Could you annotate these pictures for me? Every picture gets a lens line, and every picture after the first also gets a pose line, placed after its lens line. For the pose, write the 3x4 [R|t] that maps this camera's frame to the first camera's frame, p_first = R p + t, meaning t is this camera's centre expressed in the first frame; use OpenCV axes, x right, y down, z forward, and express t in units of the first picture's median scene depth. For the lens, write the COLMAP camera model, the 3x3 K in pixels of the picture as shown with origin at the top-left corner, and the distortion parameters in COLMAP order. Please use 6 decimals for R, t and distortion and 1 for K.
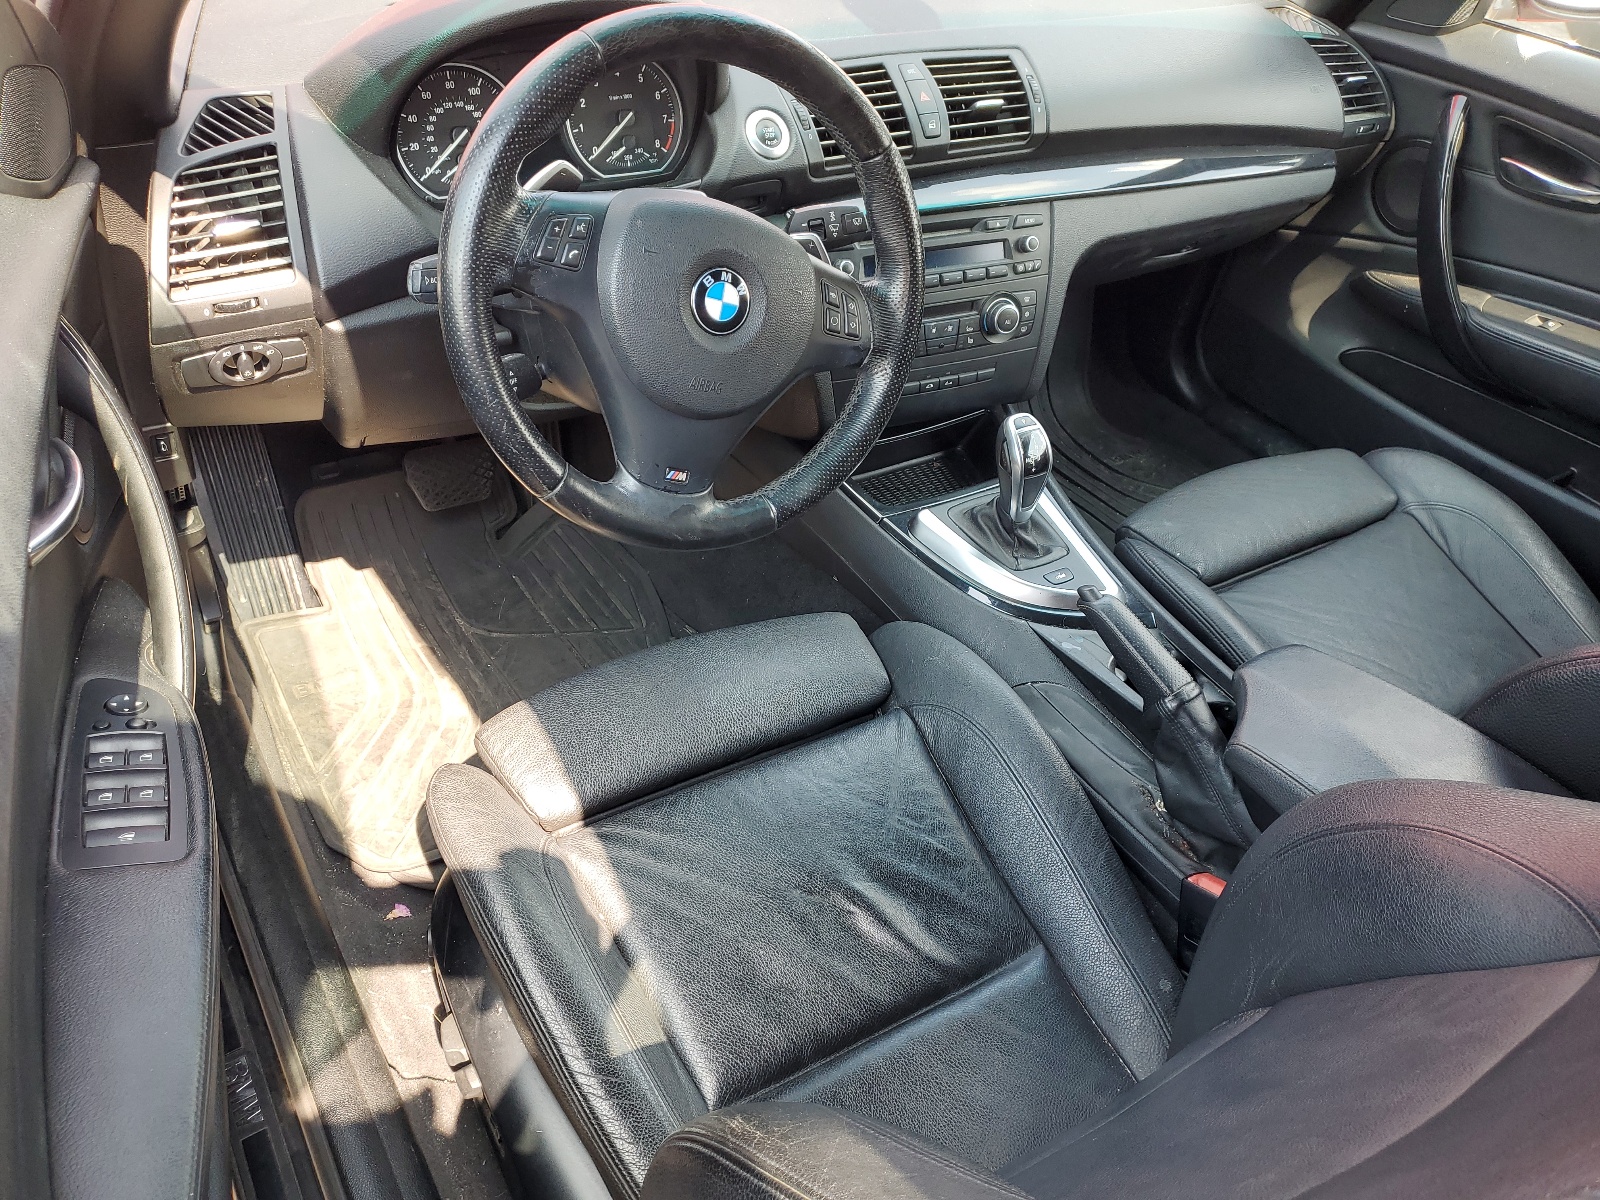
lens RADIAL K [[1257.9, 0, 800.0], [0, 1257.9, 600.0], [0, 0, 1]] dist [0.007864, 0.000748]
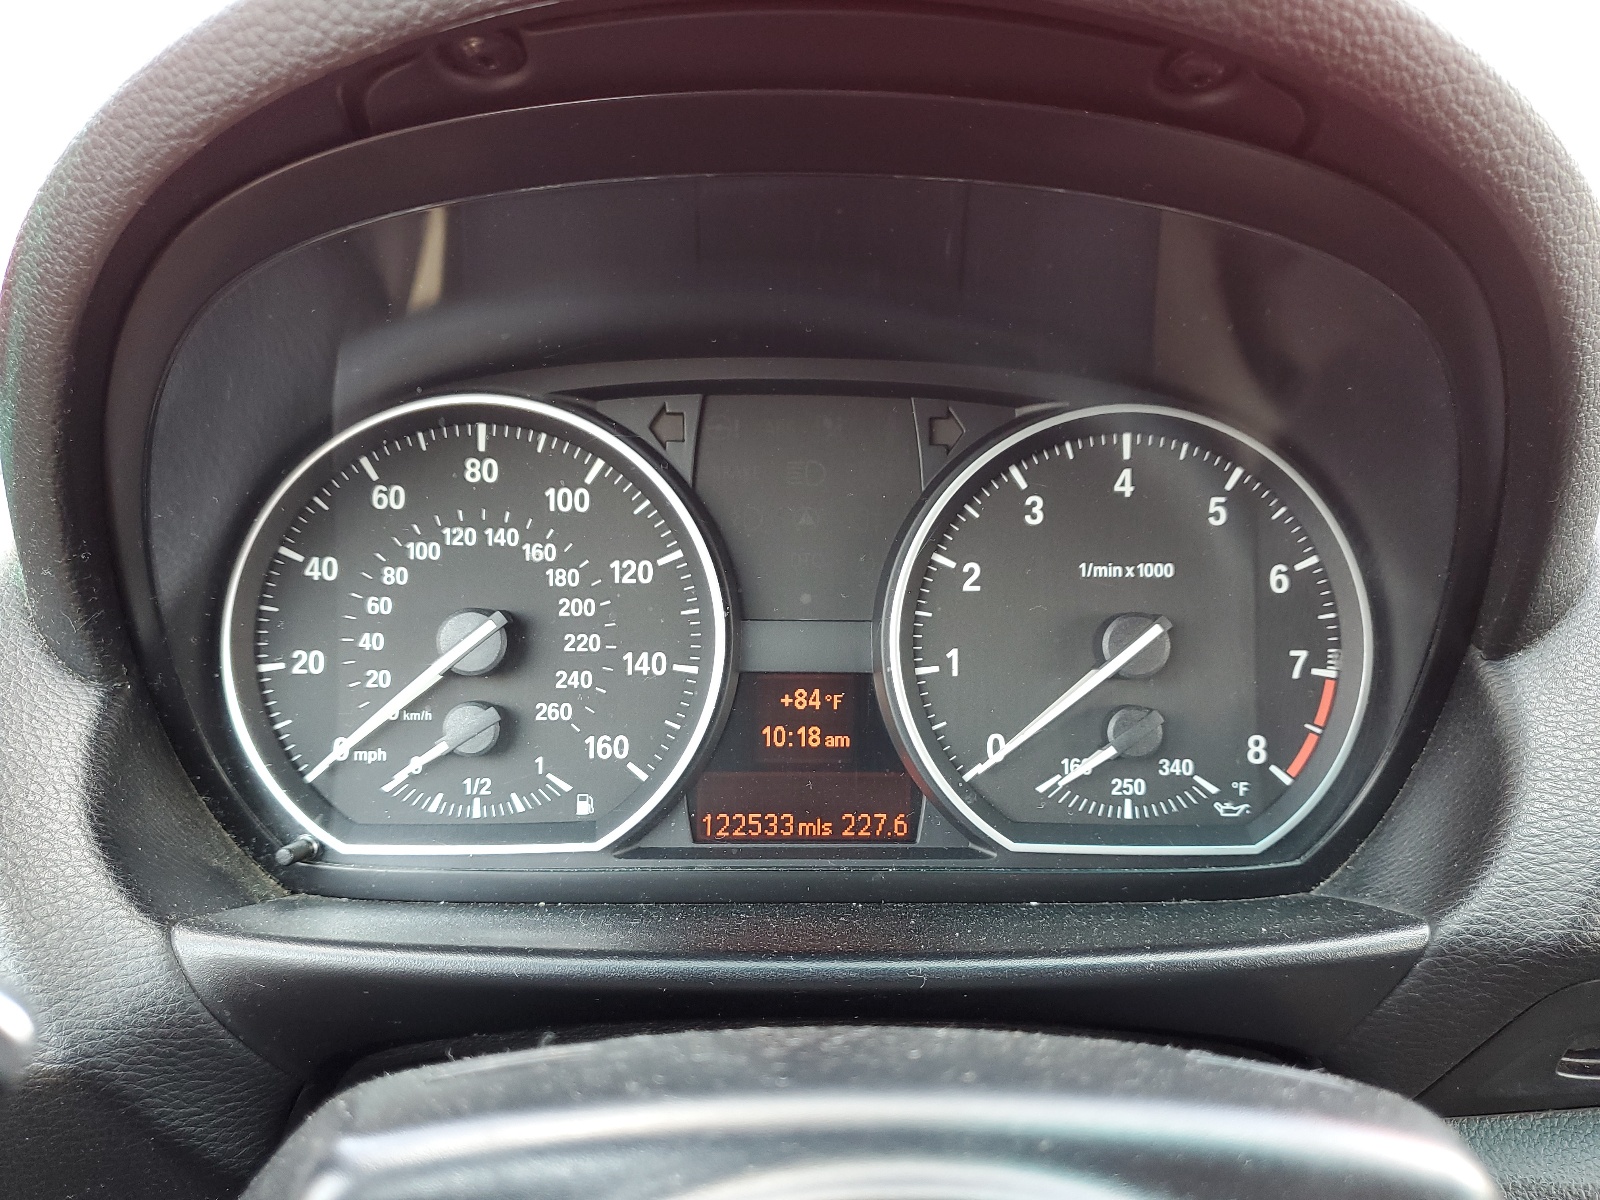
lens RADIAL K [[1257.9, 0, 800.0], [0, 1257.9, 600.0], [0, 0, 1]] dist [0.007864, 0.000748]
pose [[0.870215, 0.063591, -0.488551, -0.072380], [-0.261959, 0.899564, -0.349516, -0.283468], [0.417257, 0.432135, 0.799473, 0.763618]]
